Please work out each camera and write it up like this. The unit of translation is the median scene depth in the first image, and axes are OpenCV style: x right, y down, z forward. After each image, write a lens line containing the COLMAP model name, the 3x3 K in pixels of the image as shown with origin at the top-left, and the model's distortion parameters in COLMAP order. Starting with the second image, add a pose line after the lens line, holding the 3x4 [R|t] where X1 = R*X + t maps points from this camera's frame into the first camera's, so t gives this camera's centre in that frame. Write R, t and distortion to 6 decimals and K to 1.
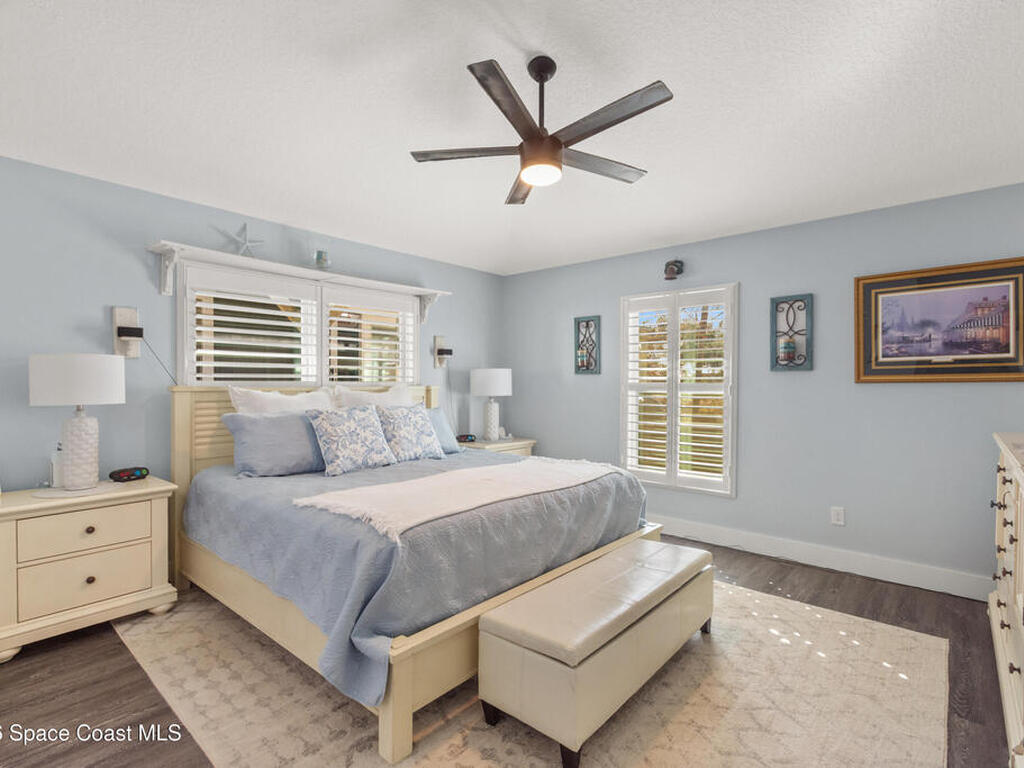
lens RADIAL K [[503.9, 0, 507.8], [0, 503.9, 388.8], [0, 0, 1]] dist [-0.005607, -0.001949]
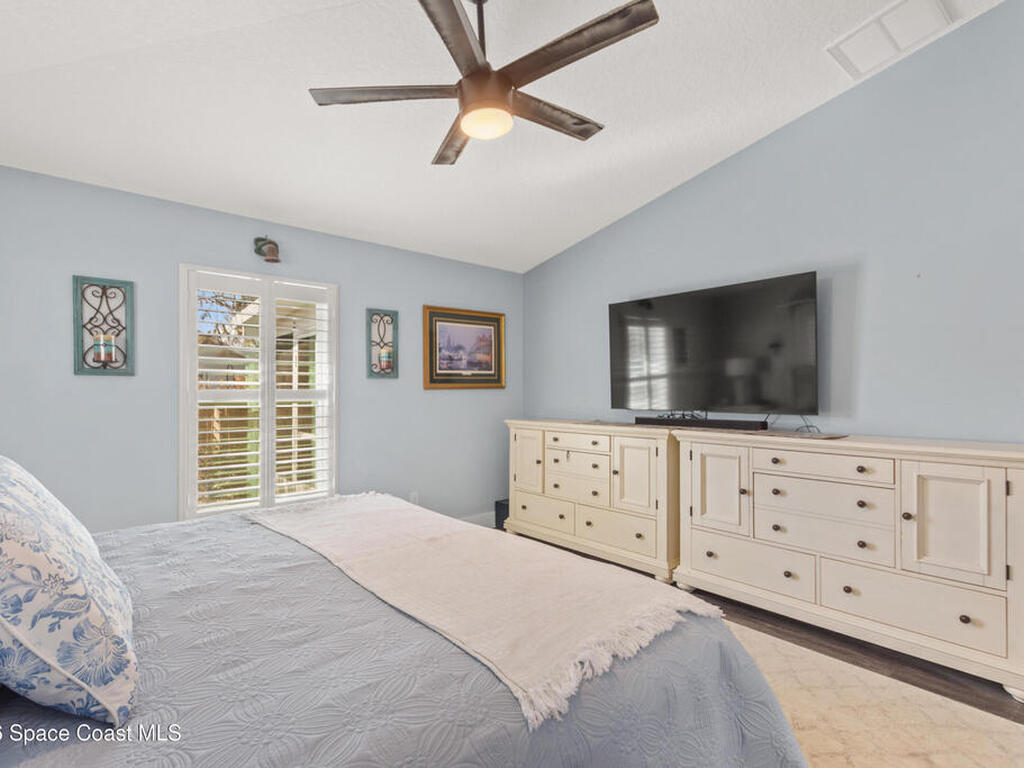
lens RADIAL K [[503.9, 0, 507.8], [0, 503.9, 388.8], [0, 0, 1]] dist [-0.005607, -0.001949]
pose [[0.134246, -0.001989, 0.990946, -0.525466], [0.009962, 0.999950, 0.000657, -0.012500], [-0.990898, 0.009784, 0.134259, 0.640694]]
